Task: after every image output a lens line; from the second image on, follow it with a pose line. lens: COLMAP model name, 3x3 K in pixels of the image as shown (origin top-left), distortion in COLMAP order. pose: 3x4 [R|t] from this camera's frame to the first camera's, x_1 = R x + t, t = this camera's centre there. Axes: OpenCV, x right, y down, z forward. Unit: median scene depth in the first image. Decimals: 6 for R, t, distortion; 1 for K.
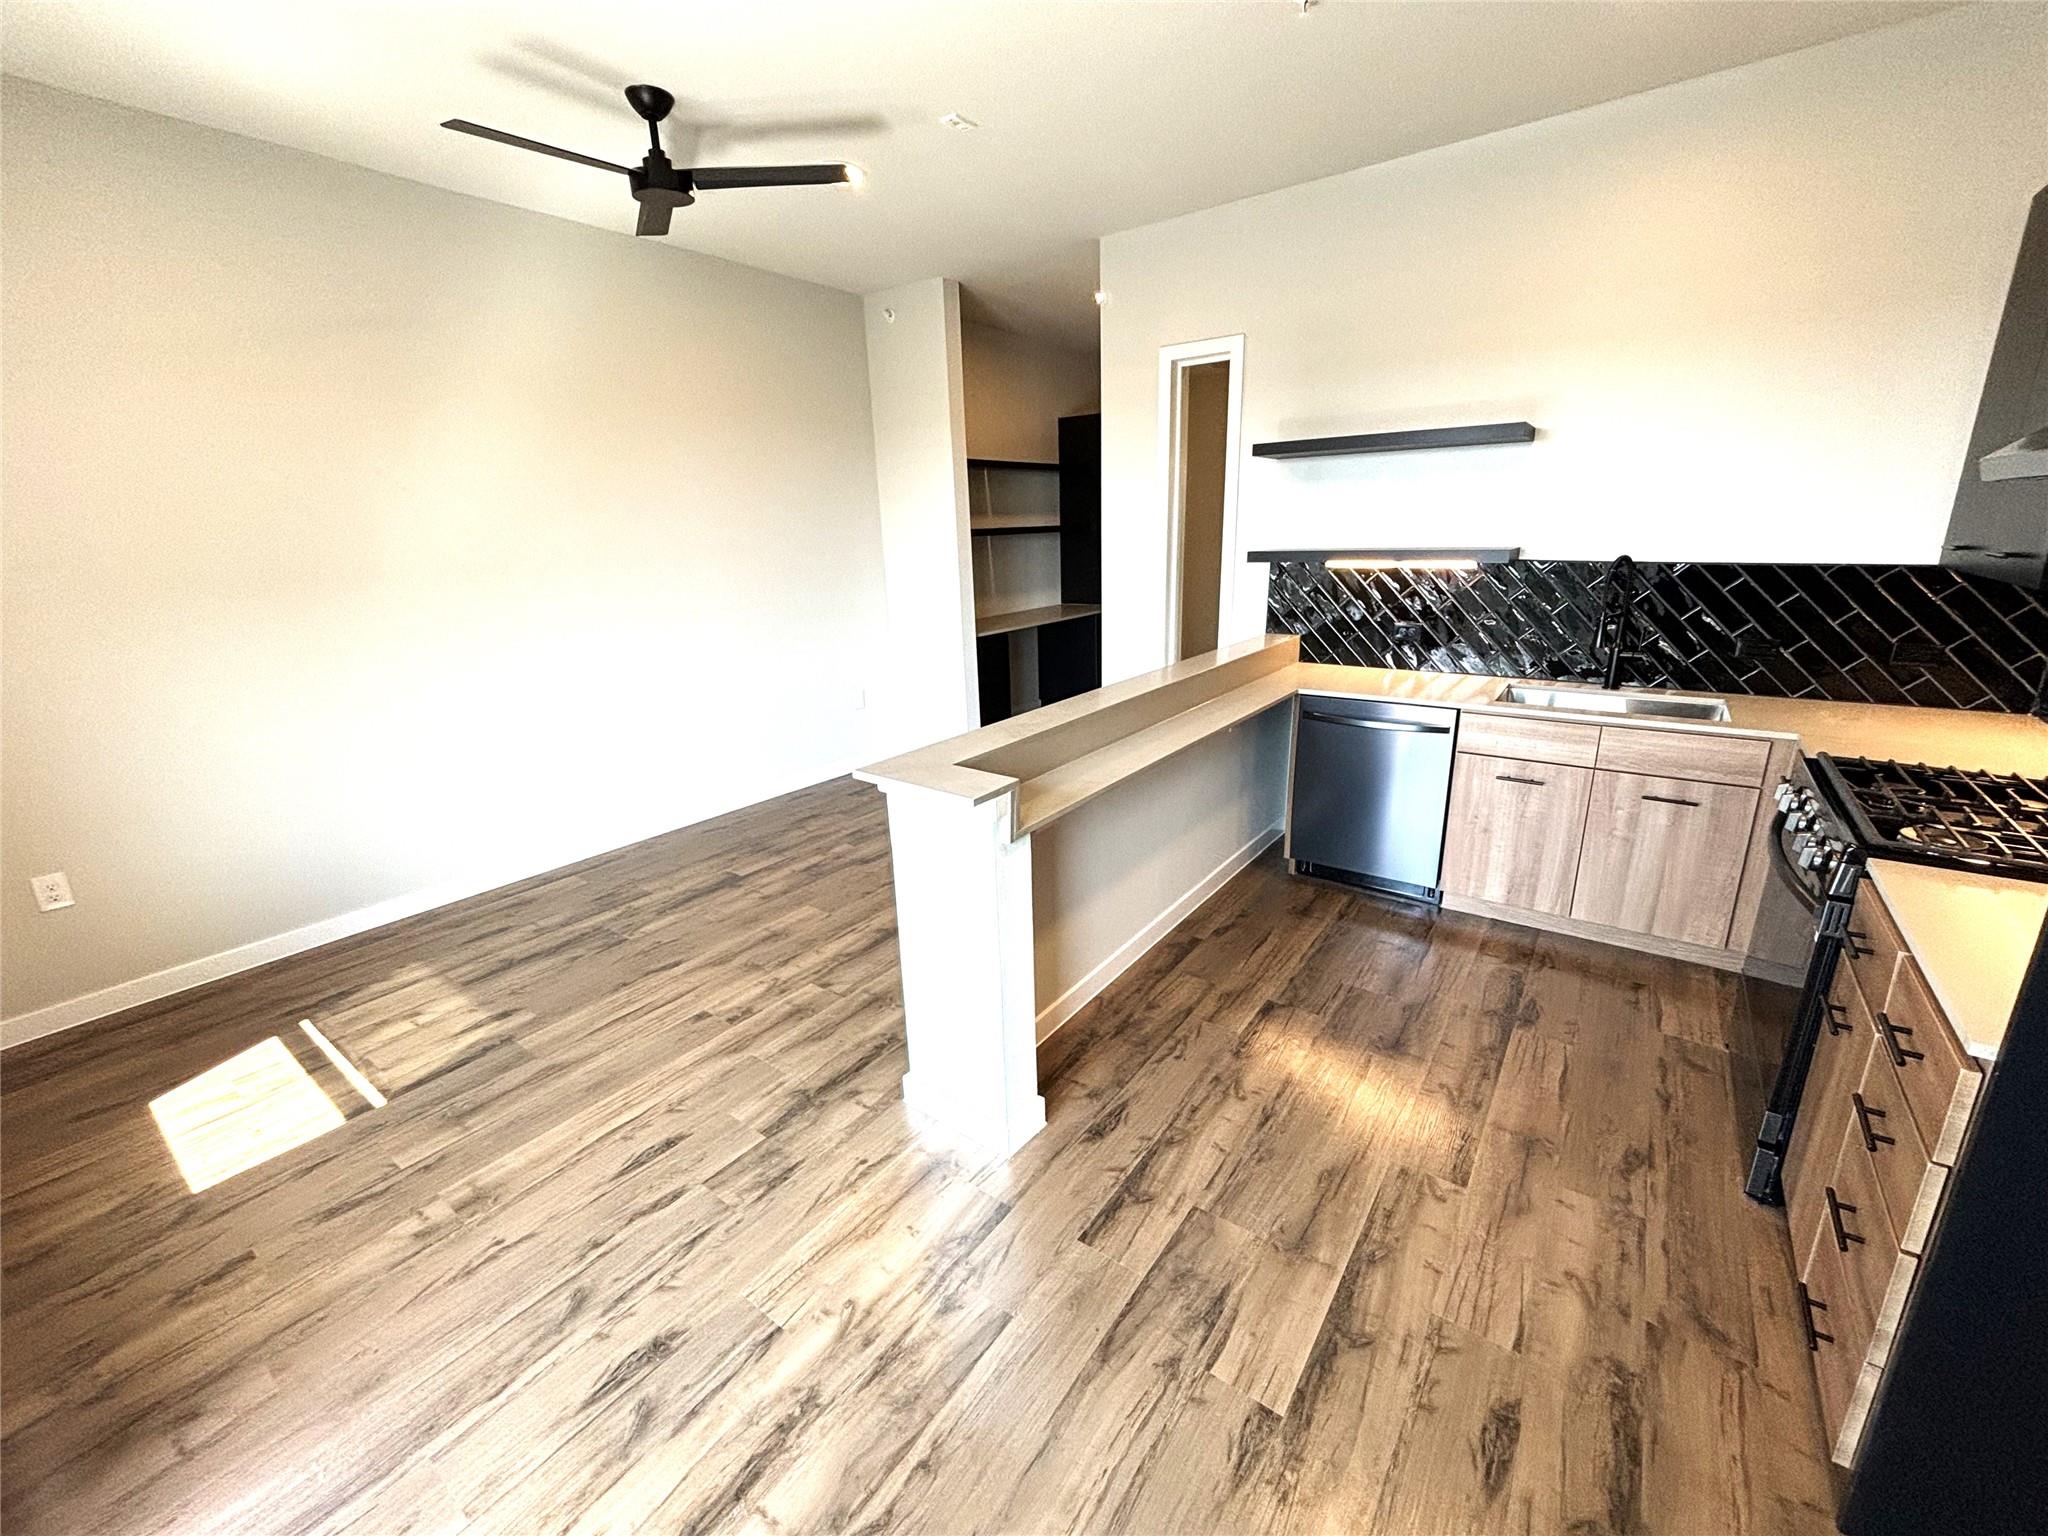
lens RADIAL K [[827.9, 0, 1030.7], [0, 827.9, 770.4], [0, 0, 1]] dist [0.001676, 0.000053]
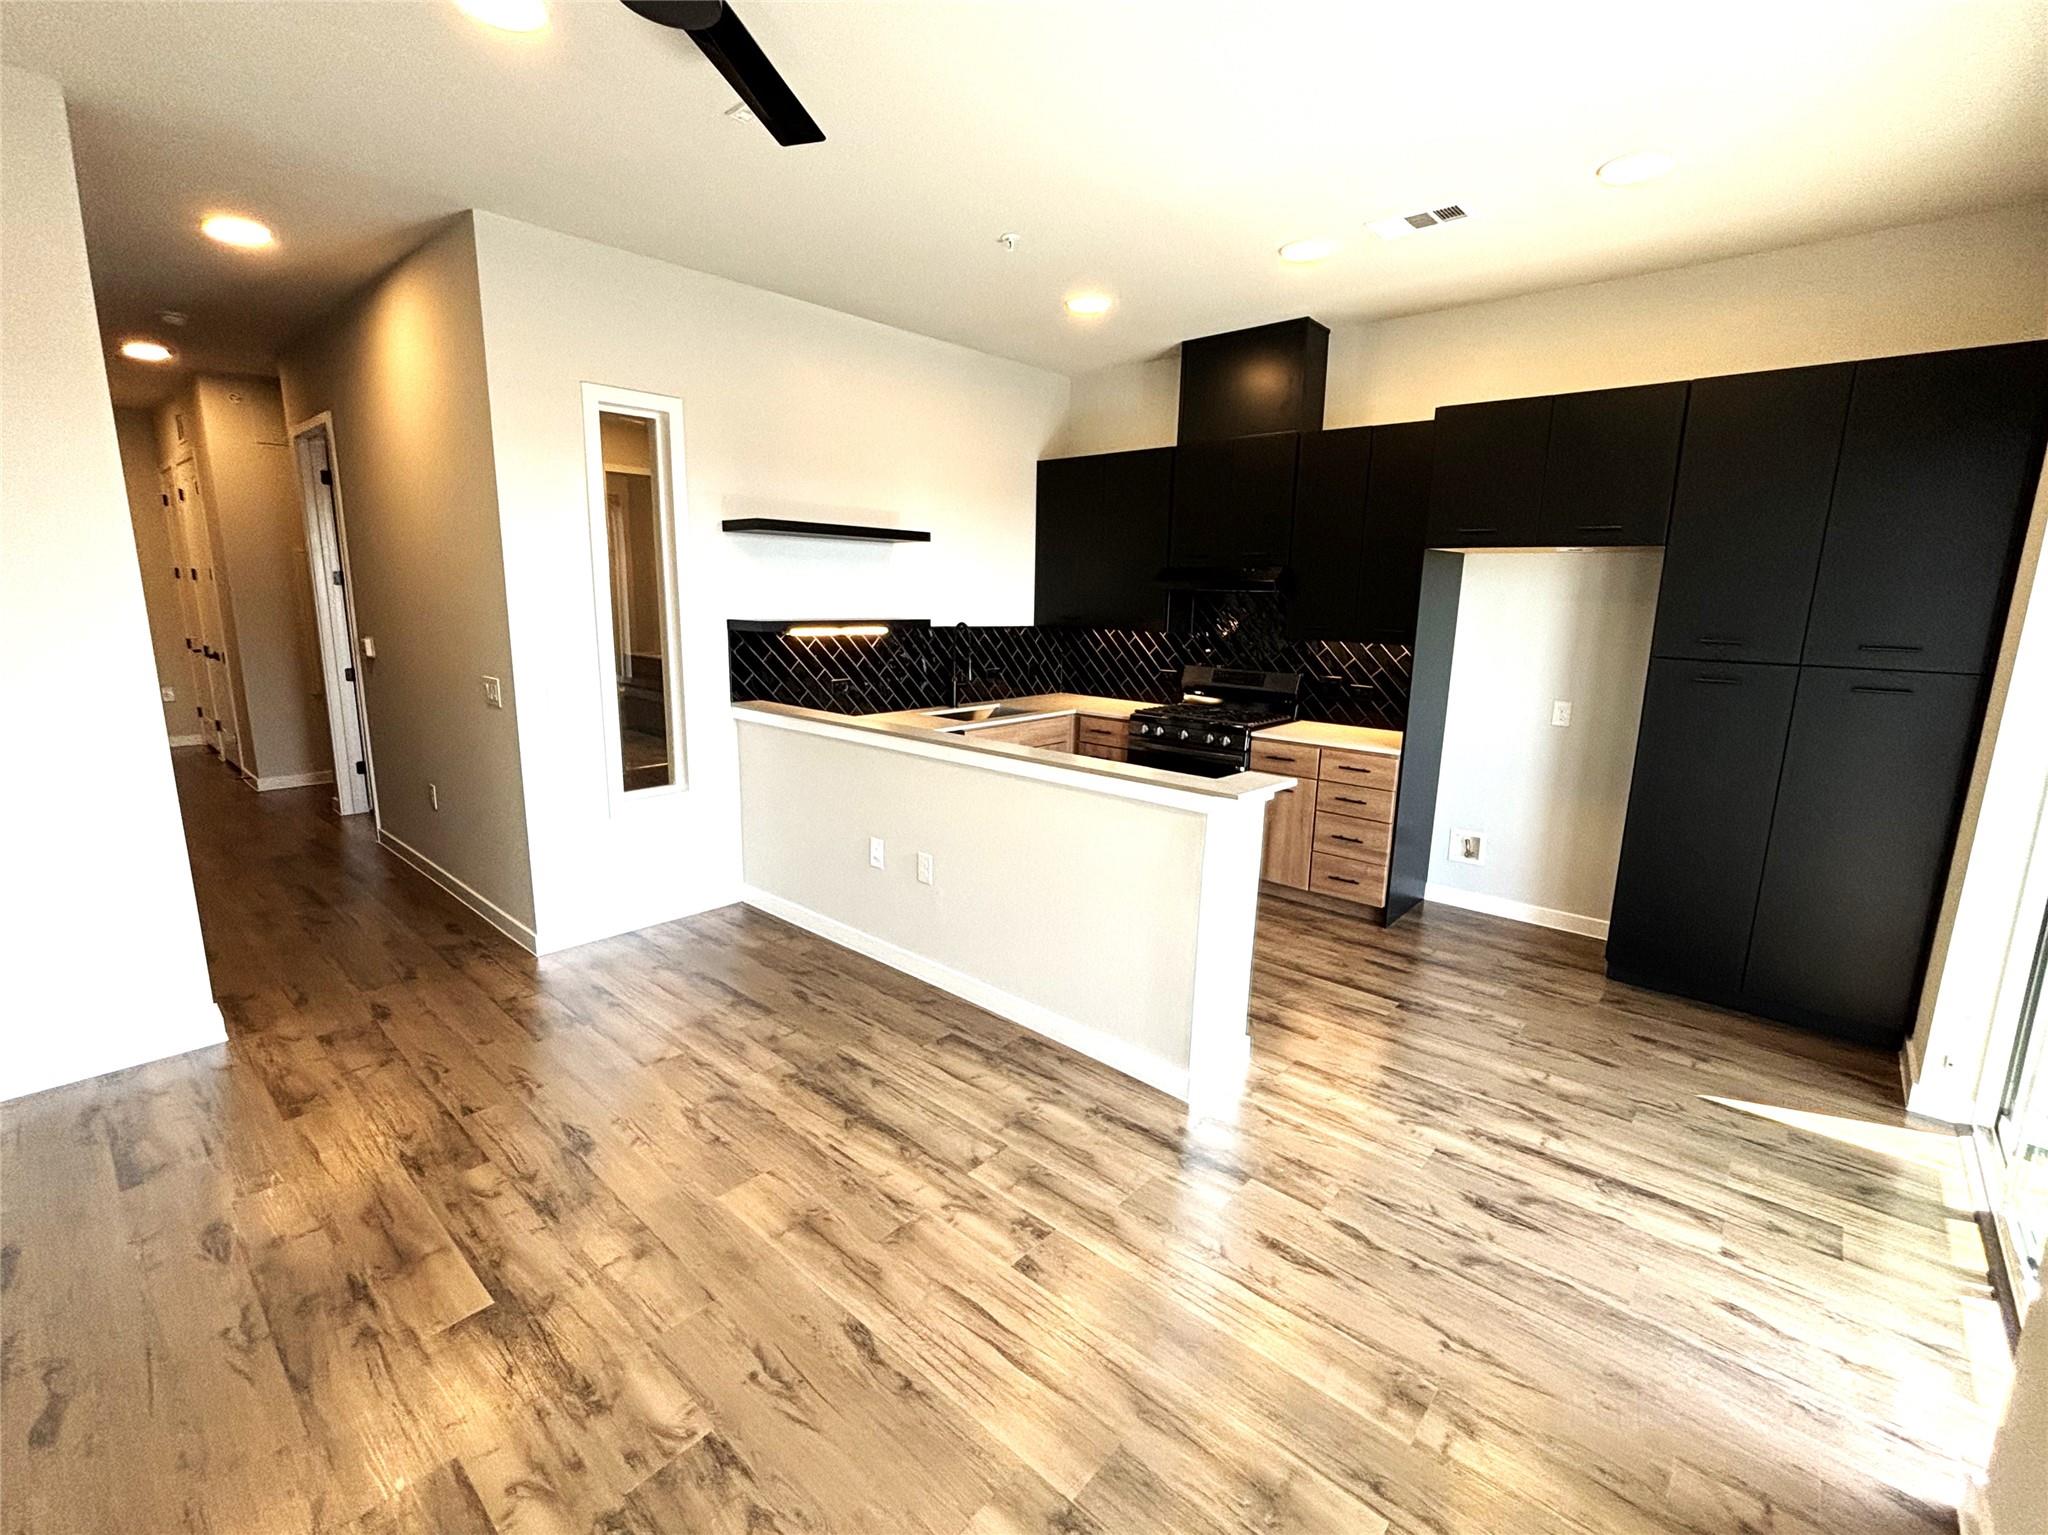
lens RADIAL K [[900.0, 0, 1025.2], [0, 900.0, 761.4], [0, 0, 1]] dist [-0.007614, 0.001261]
pose [[0.087577, -0.153553, 0.984252, -1.107799], [0.268288, 0.955176, 0.125145, -0.210059], [-0.959350, 0.253103, 0.124848, 0.823333]]
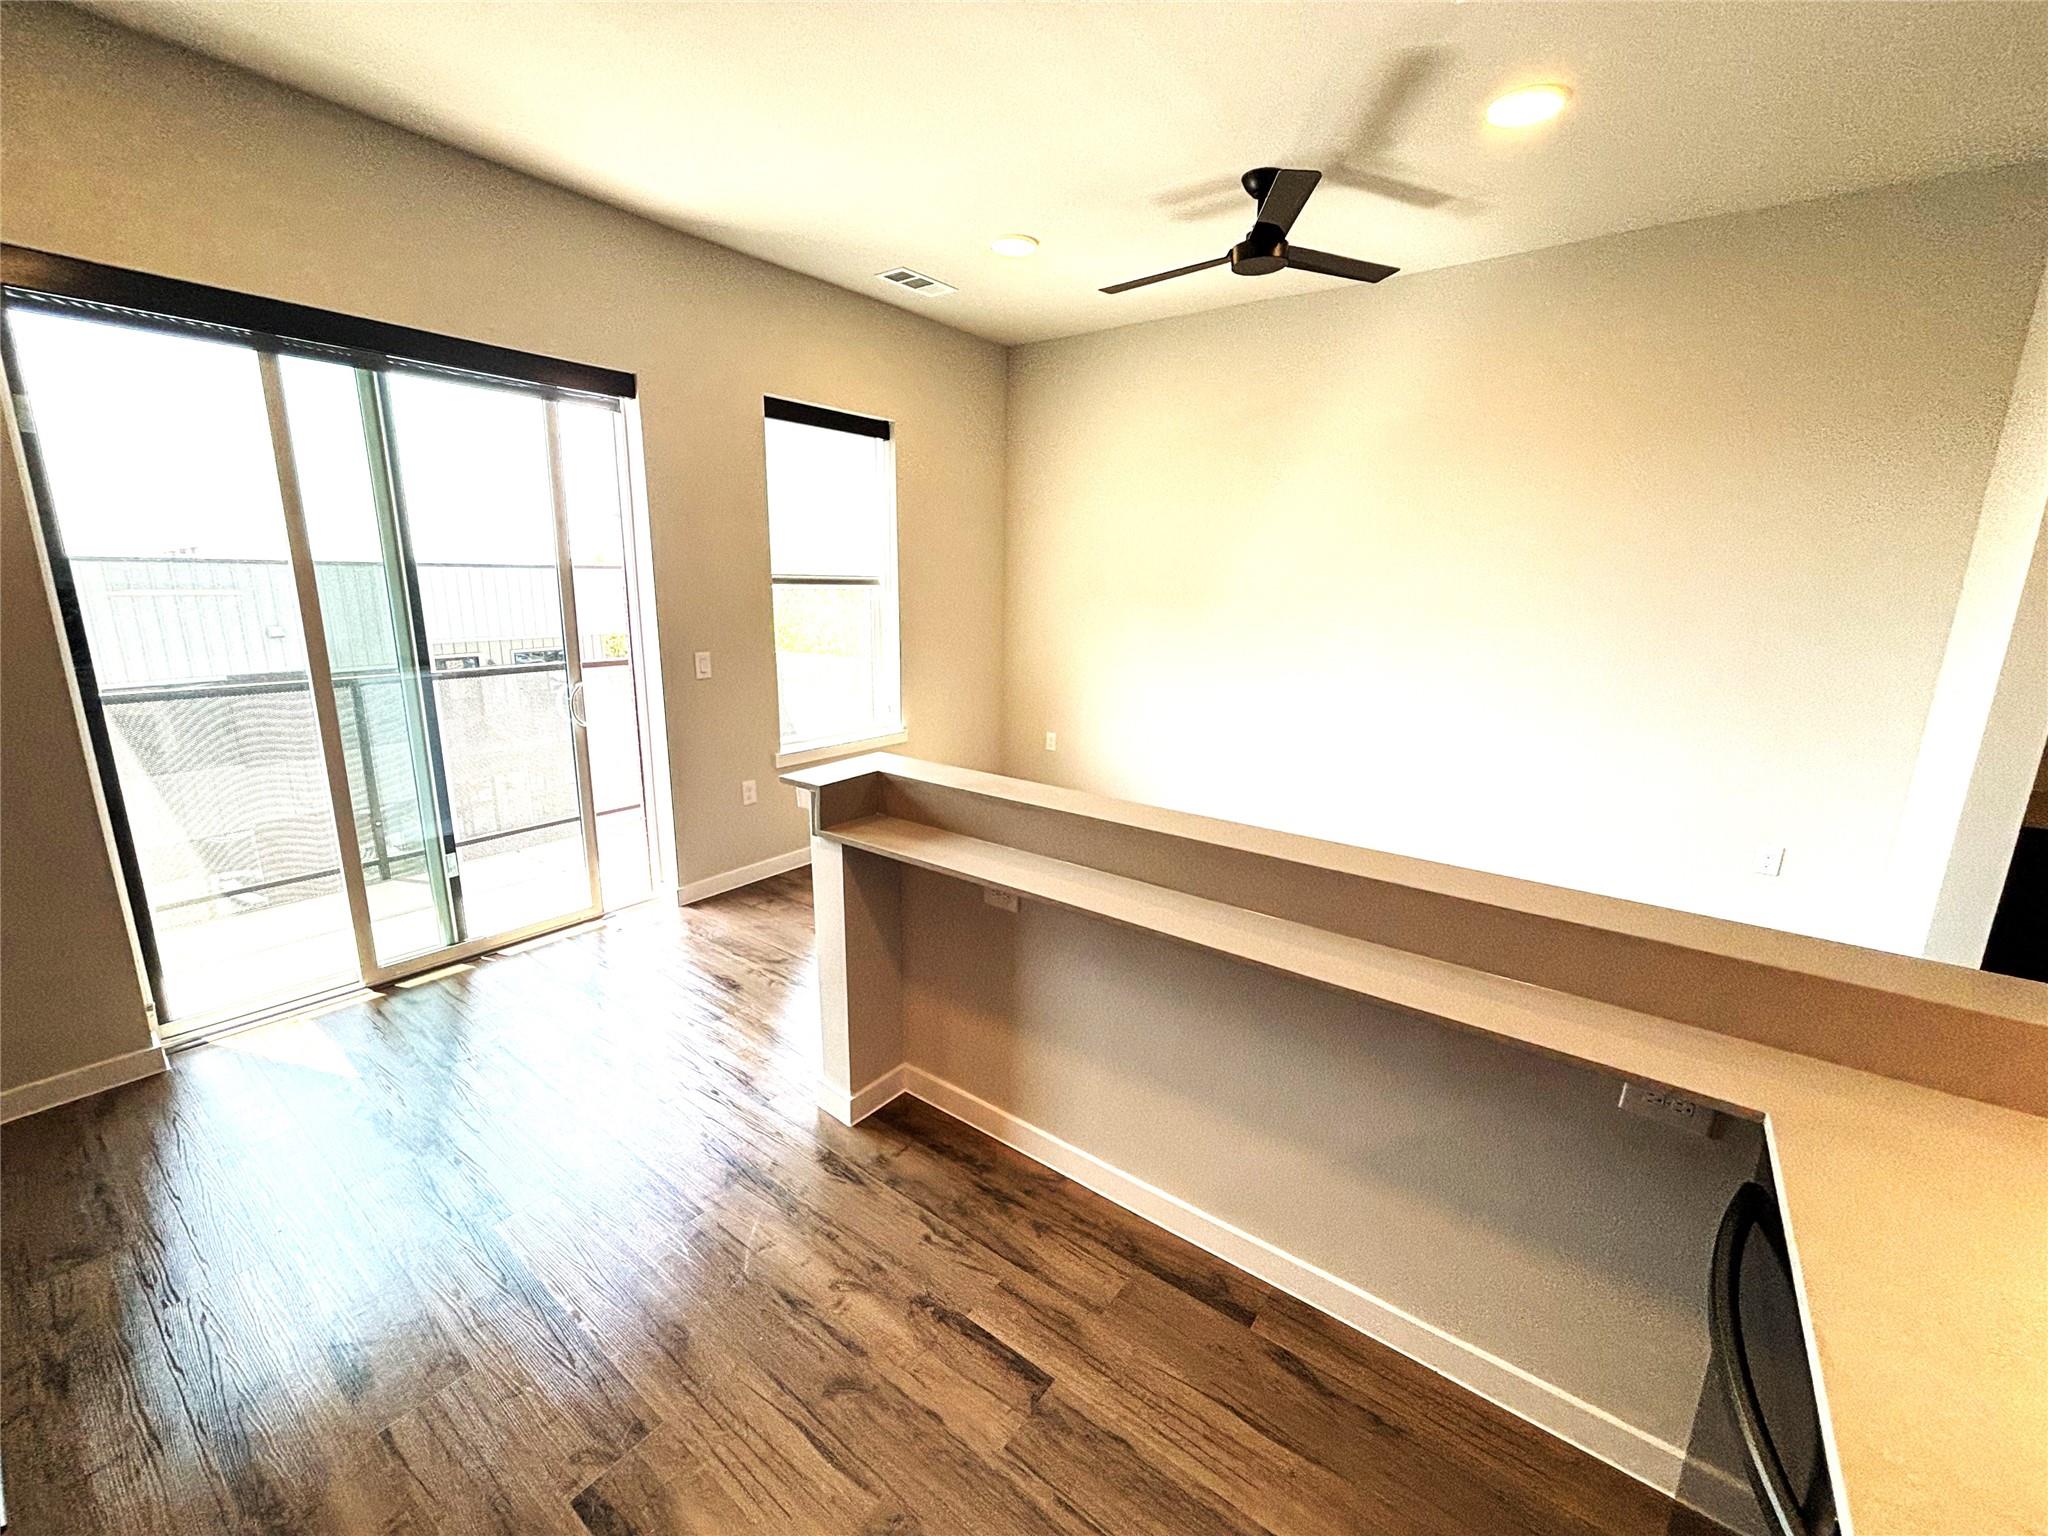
lens RADIAL K [[827.9, 0, 1014.3], [0, 827.9, 774.1], [0, 0, 1]] dist [0.001676, 0.000053]
pose [[-0.020266, 0.262831, -0.964629, 0.764089], [-0.308310, 0.916164, 0.256103, -0.267750], [0.951070, 0.302595, 0.062466, 0.829880]]
